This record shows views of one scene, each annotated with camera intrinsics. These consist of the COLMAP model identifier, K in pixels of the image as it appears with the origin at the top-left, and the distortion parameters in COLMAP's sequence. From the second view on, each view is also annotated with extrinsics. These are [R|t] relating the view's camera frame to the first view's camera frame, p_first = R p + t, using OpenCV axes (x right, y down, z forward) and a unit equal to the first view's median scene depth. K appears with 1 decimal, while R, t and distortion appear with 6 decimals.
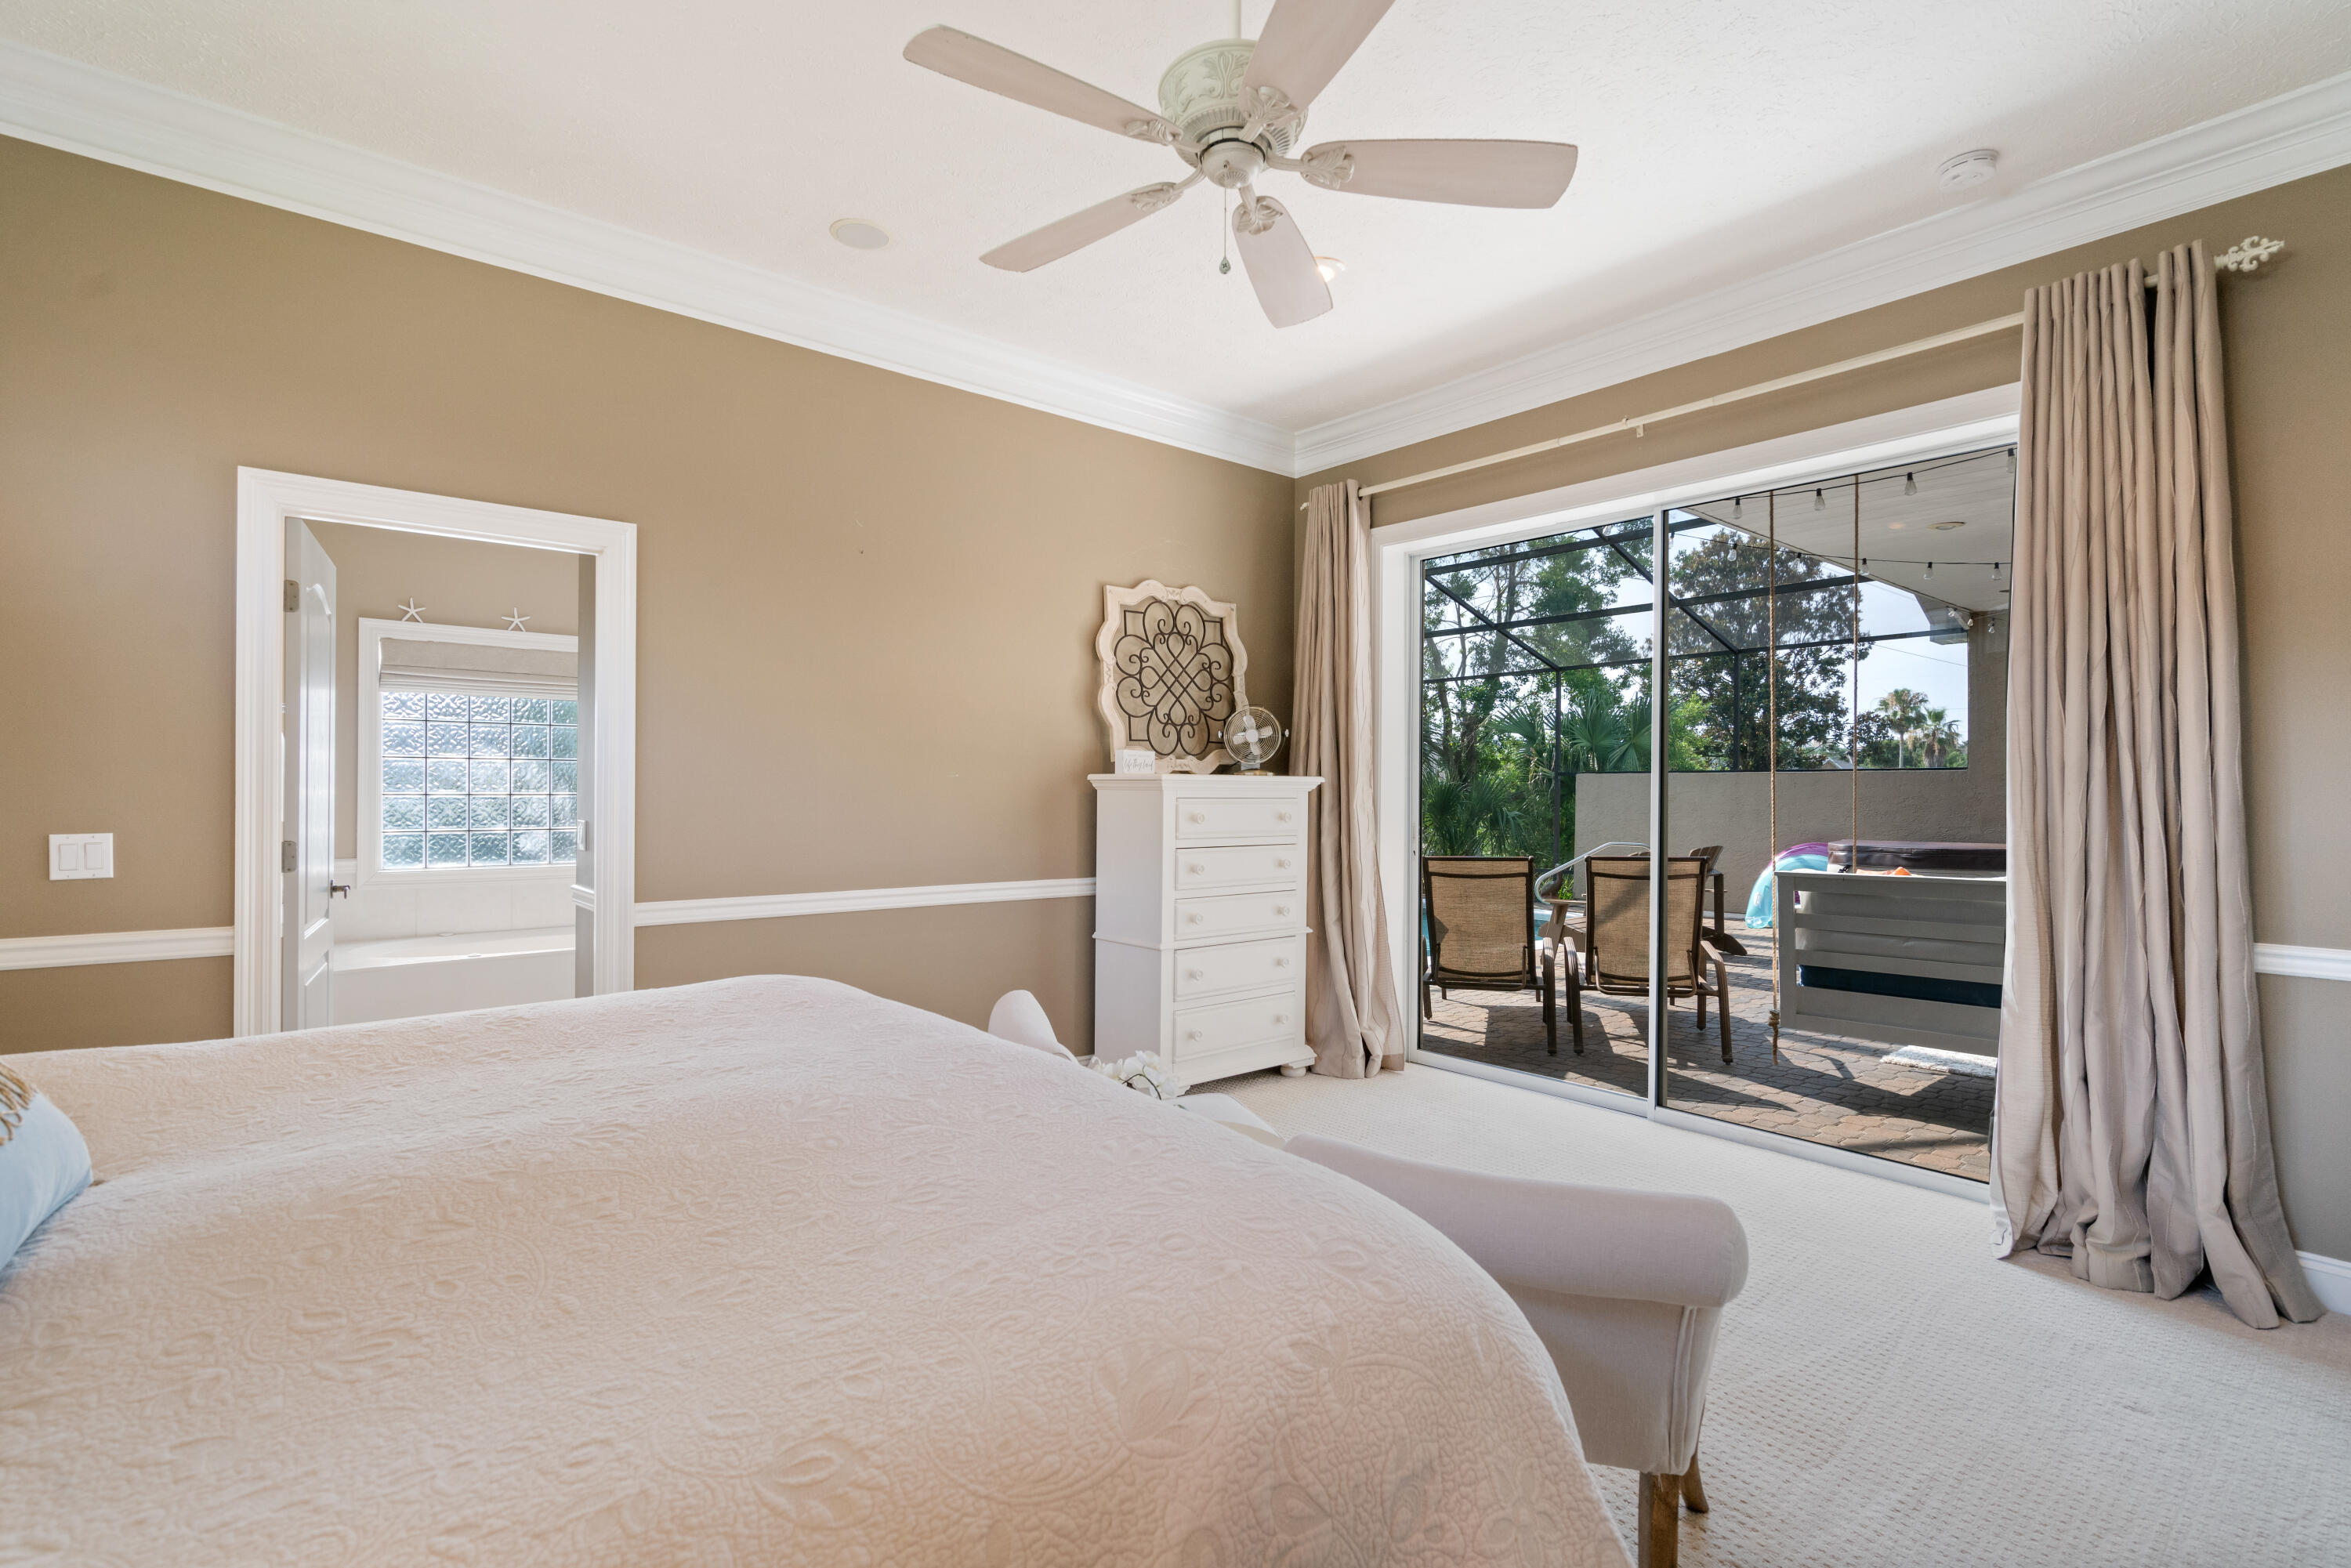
lens RADIAL K [[1065.4, 0, 1179.2], [0, 1065.4, 800.1], [0, 0, 1]] dist [-0.008202, 0.004419]
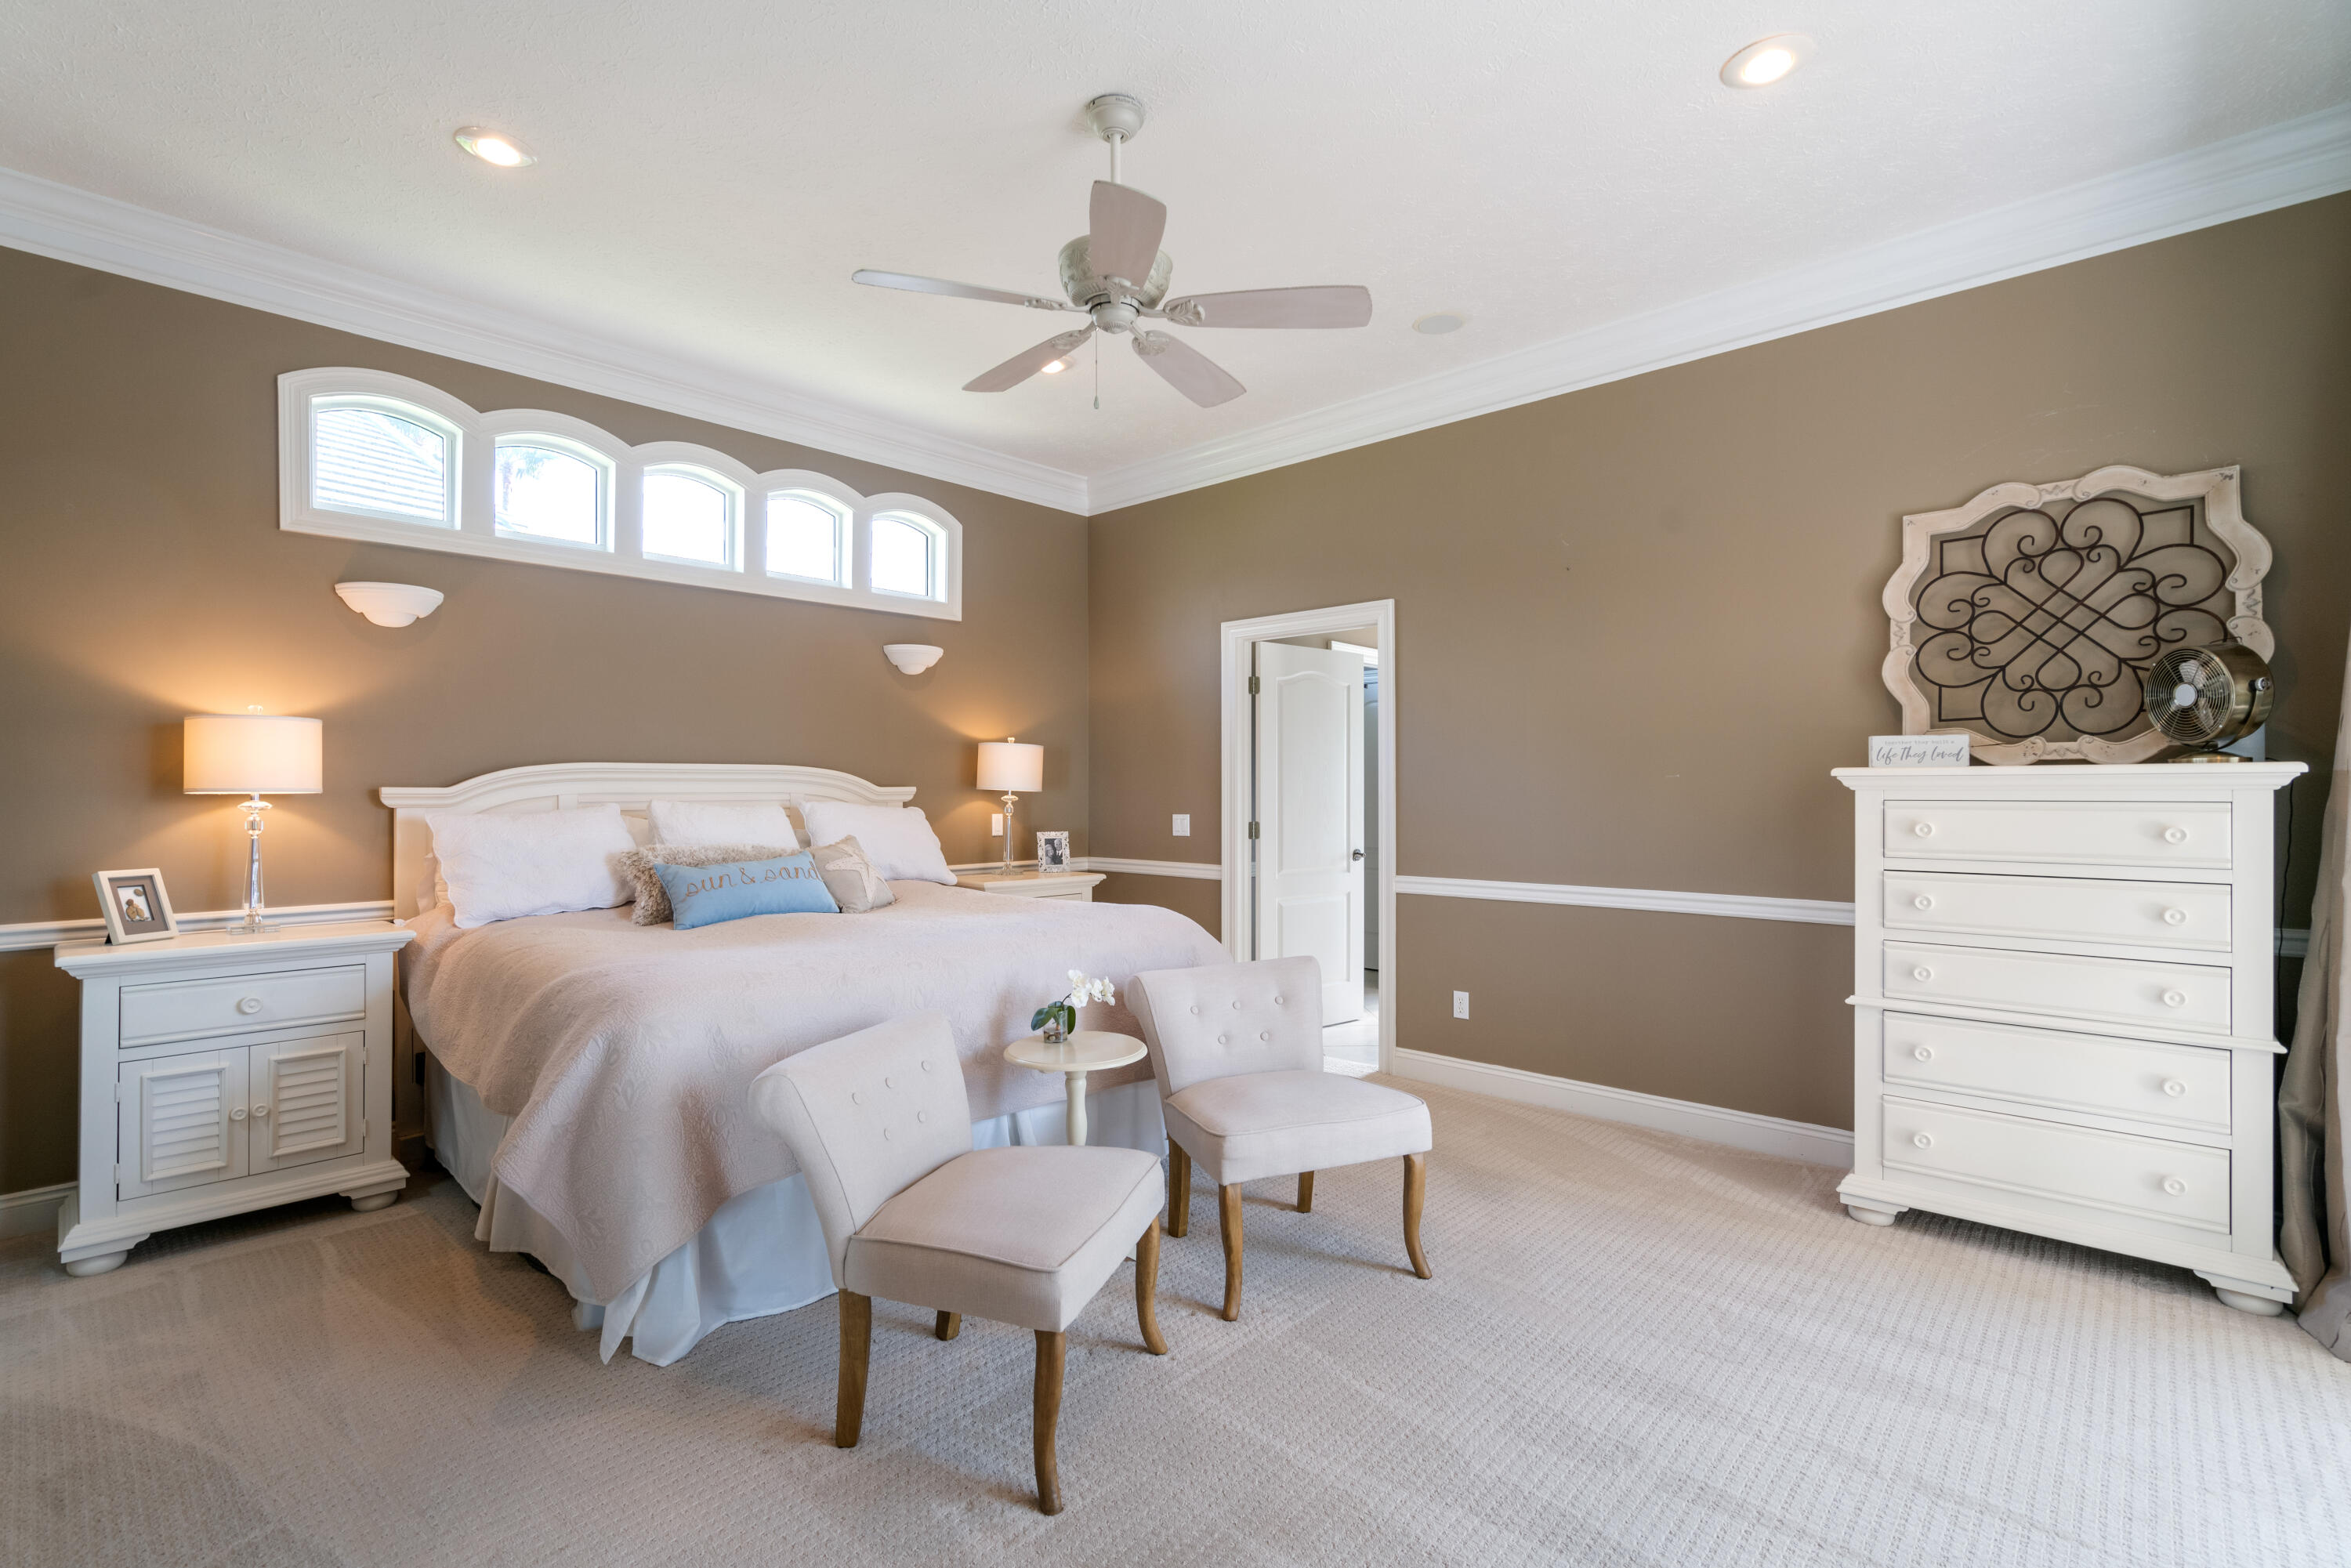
lens RADIAL K [[1065.4, 0, 1178.1], [0, 1065.4, 786.4], [0, 0, 1]] dist [-0.008202, 0.004419]
pose [[0.149790, -0.006299, -0.988698, 0.578410], [-0.003199, 0.999971, -0.006855, -0.004943], [0.988713, 0.004190, 0.149765, 0.375597]]
